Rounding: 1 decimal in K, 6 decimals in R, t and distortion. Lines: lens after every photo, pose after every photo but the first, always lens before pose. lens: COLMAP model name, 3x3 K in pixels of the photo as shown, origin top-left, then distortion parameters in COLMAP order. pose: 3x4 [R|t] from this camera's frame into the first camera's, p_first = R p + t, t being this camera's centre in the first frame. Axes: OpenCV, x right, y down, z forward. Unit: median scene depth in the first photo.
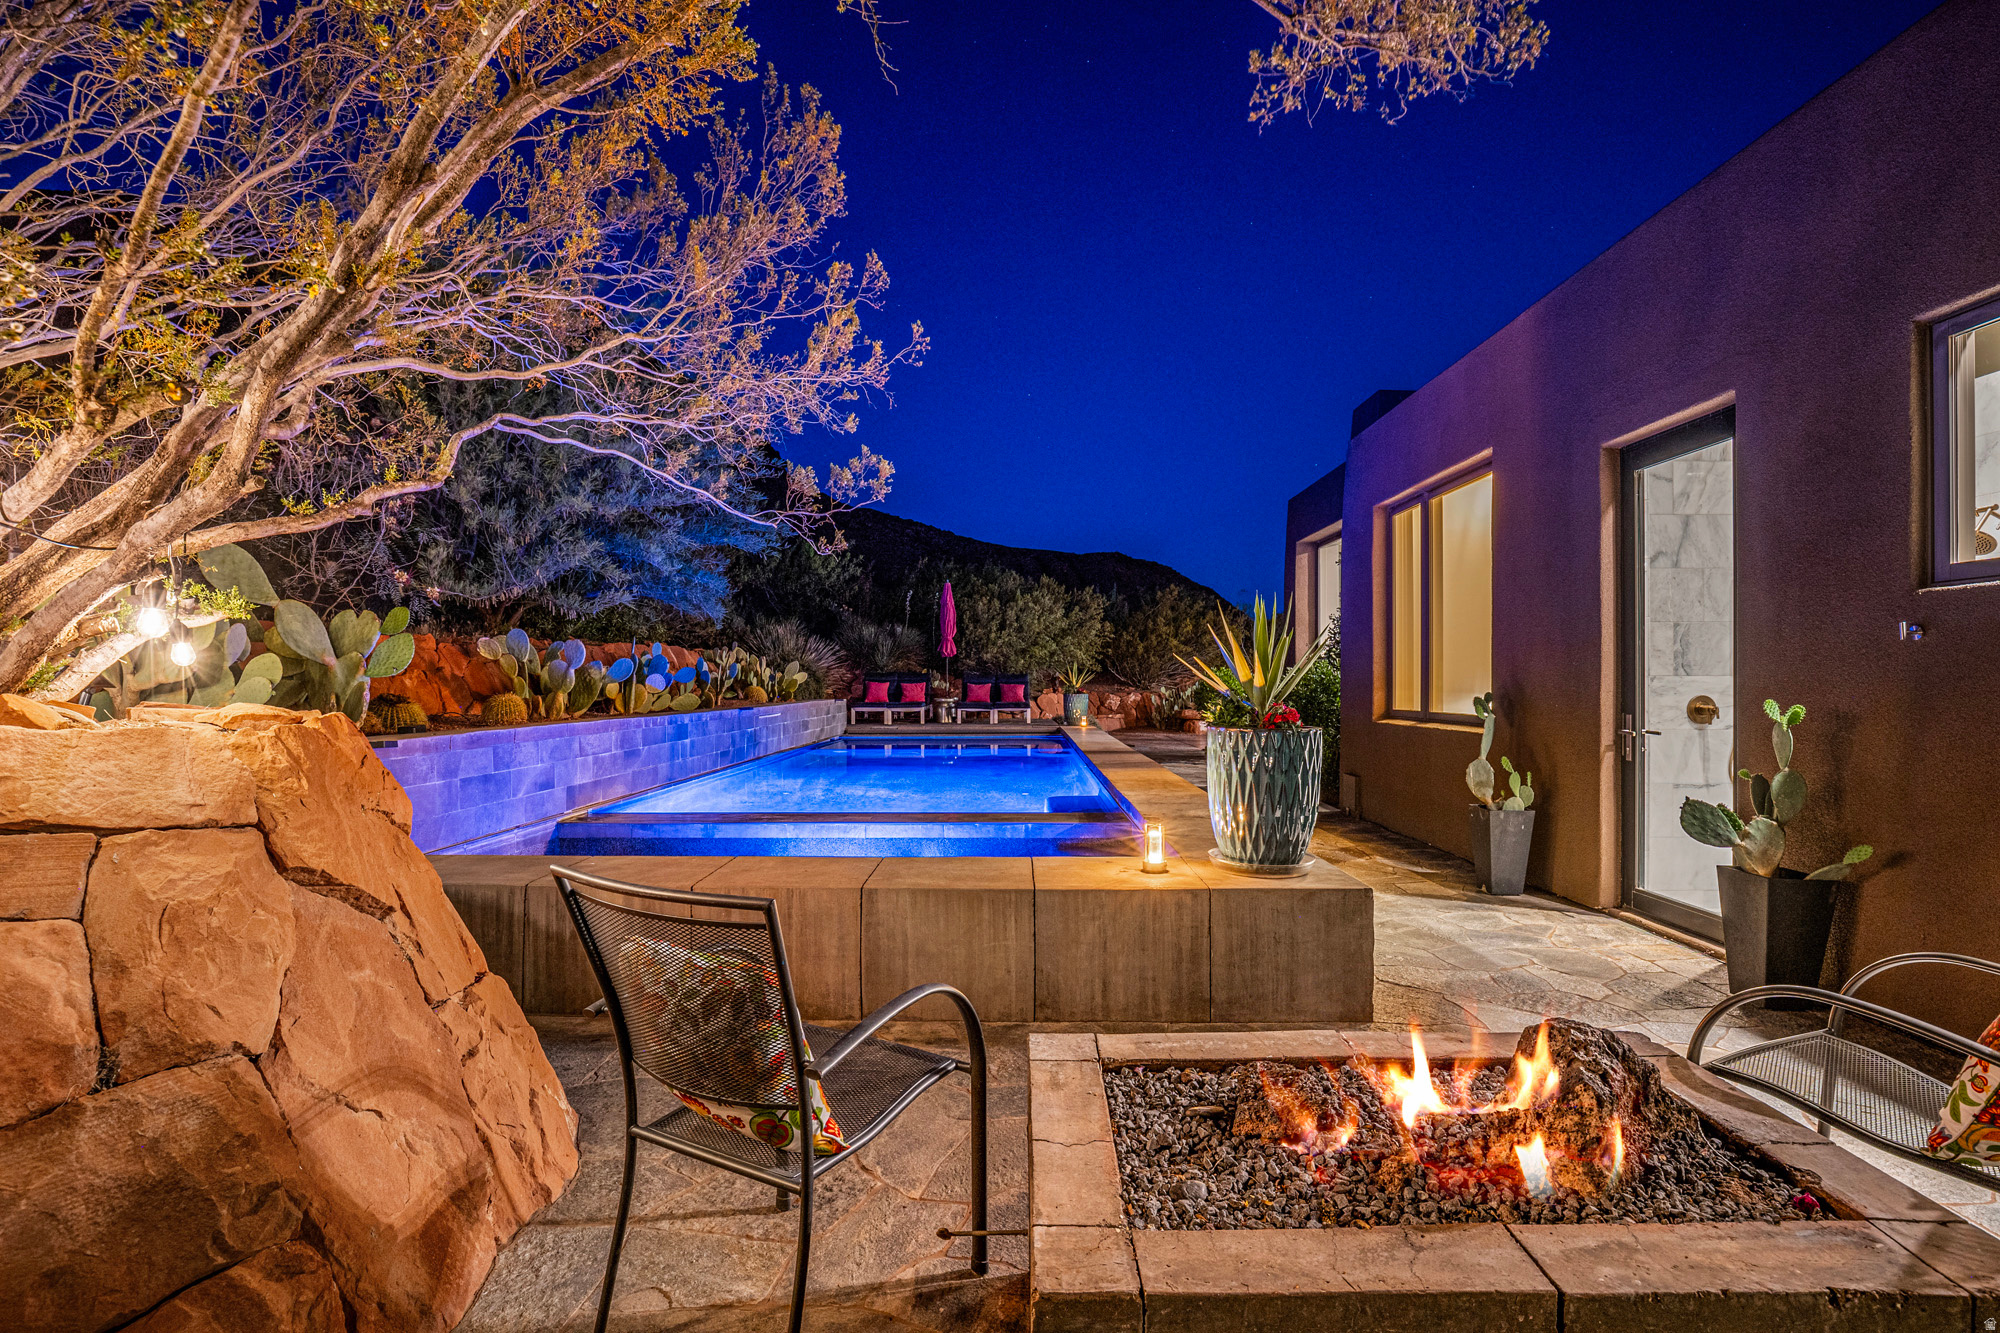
lens RADIAL K [[938.1, 0, 1000.2], [0, 938.1, 674.7], [0, 0, 1]] dist [-0.003053, -0.001589]
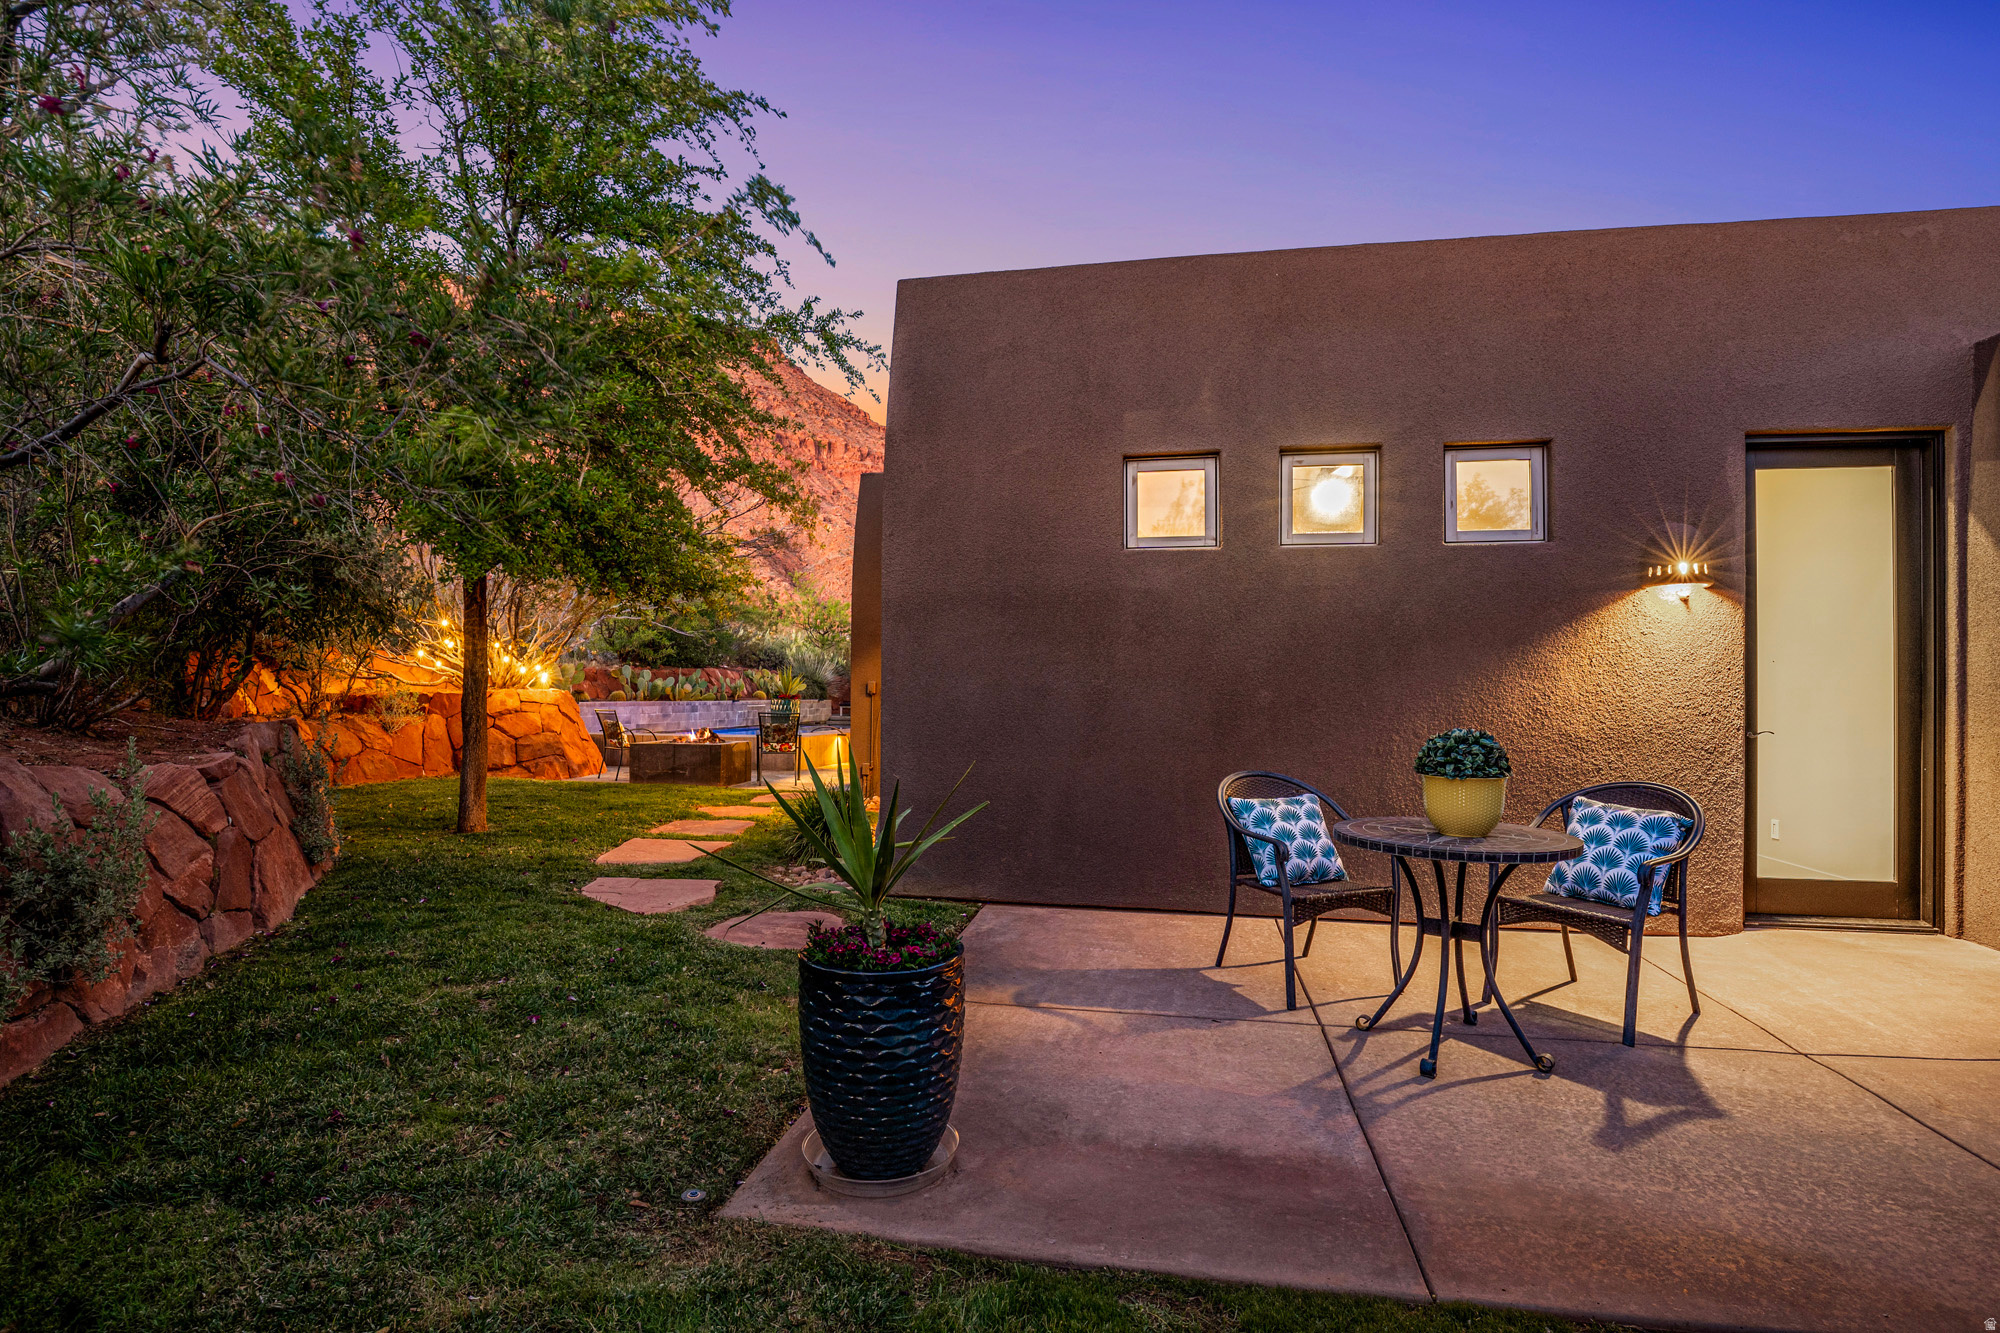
lens RADIAL K [[938.1, 0, 1000.2], [0, 938.1, 674.7], [0, 0, 1]] dist [-0.003053, -0.001589]
pose [[0.986767, 0.007352, -0.161978, 1.108324], [-0.009525, 0.999875, -0.012646, -0.002580], [0.161865, 0.014022, 0.986713, -1.656485]]
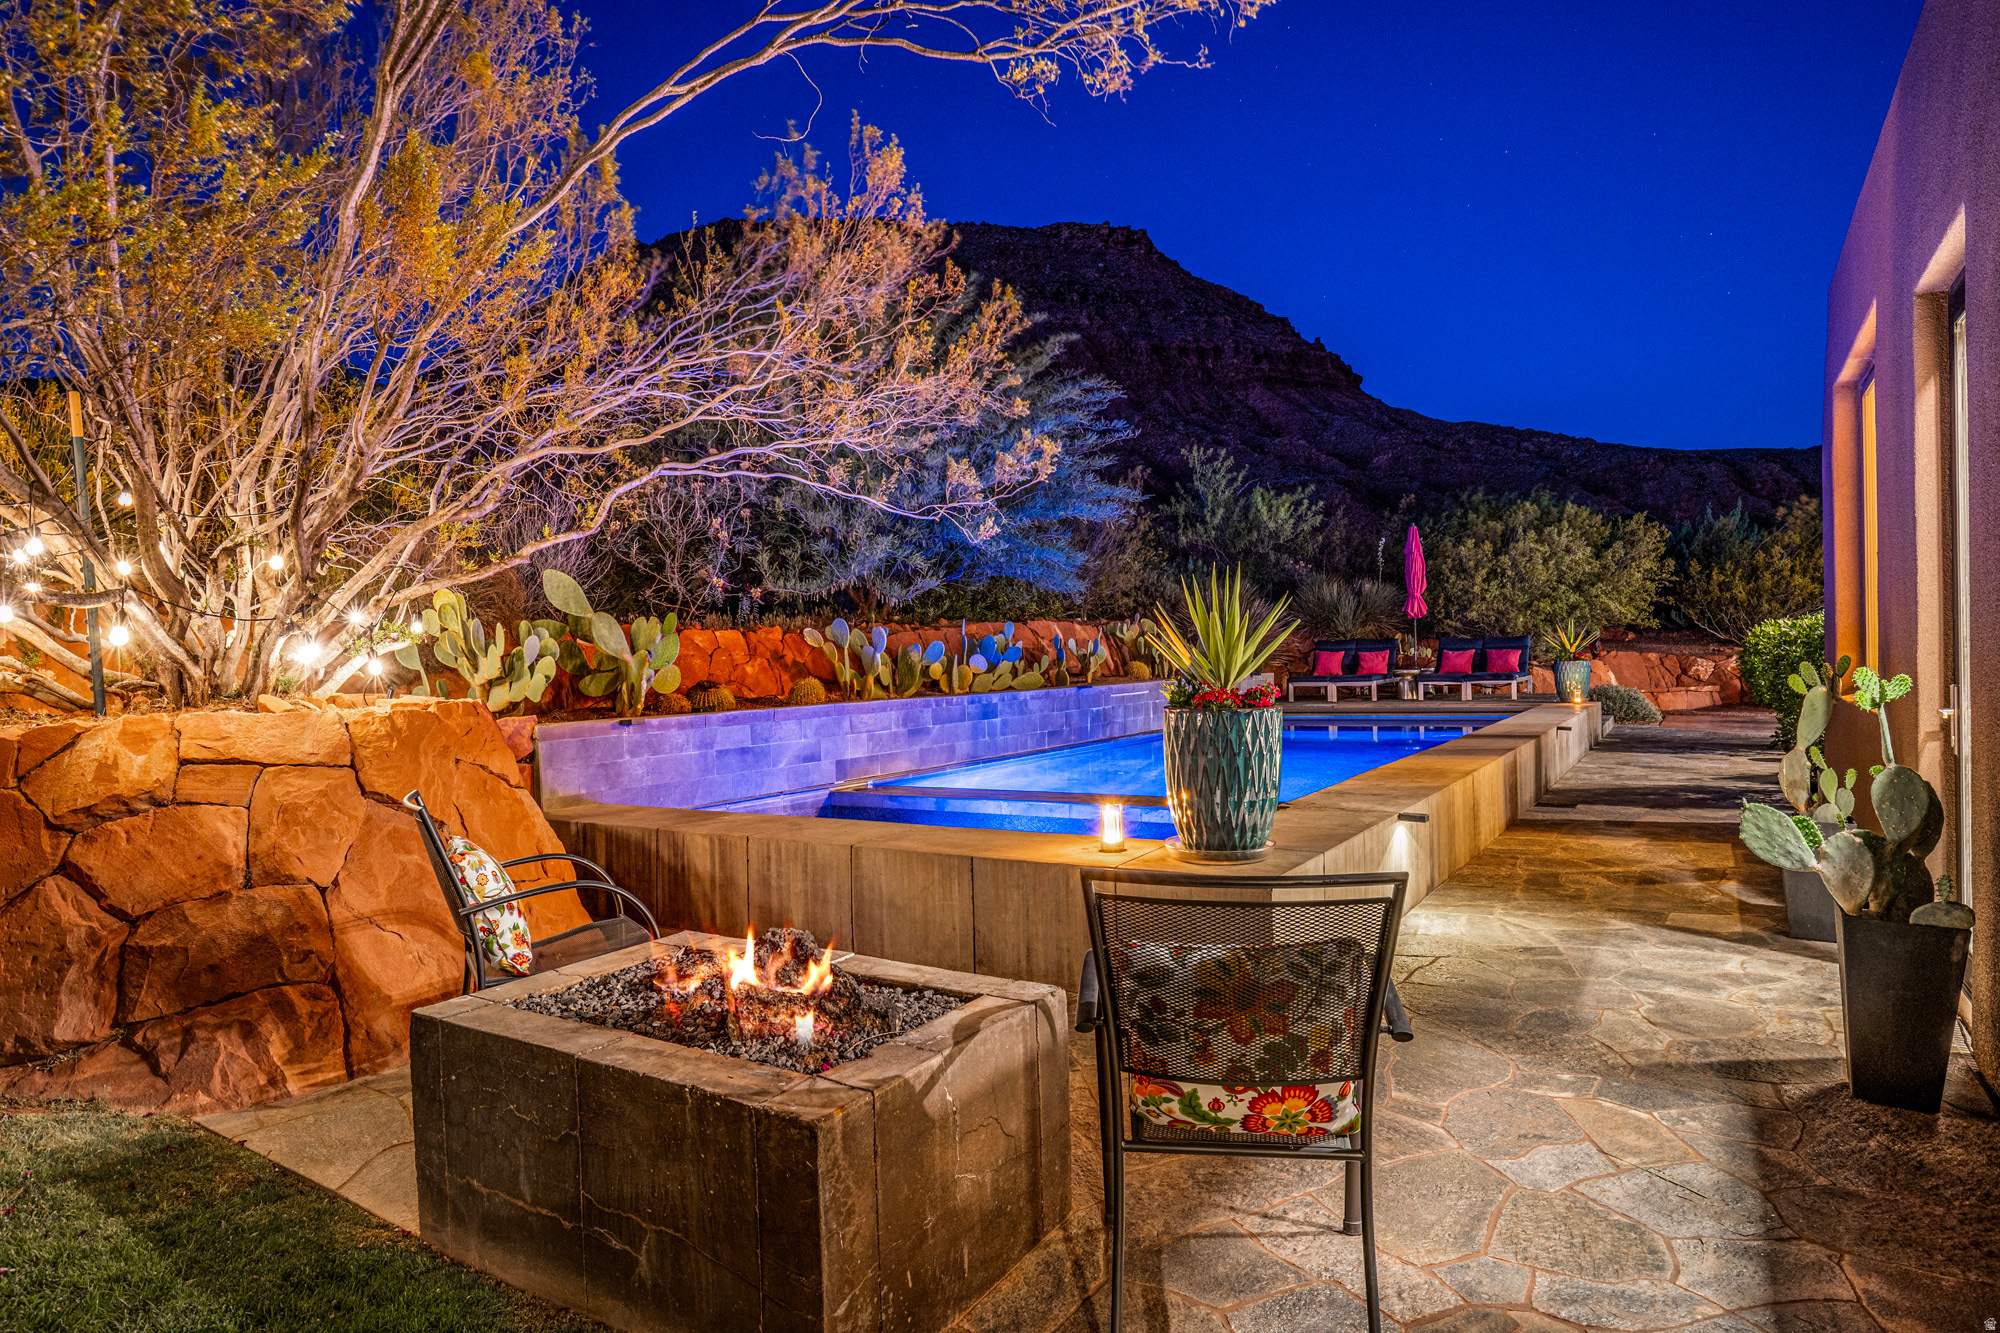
lens RADIAL K [[1127.0, 0, 1000.0], [0, 1127.0, 666.5], [0, 0, 1]] dist [-0.009401, 0.000171]
pose [[0.856291, -0.020029, -0.516105, 0.426328], [0.031644, 0.999405, 0.013717, -0.005918], [0.515523, -0.028078, 0.856416, -0.058297]]
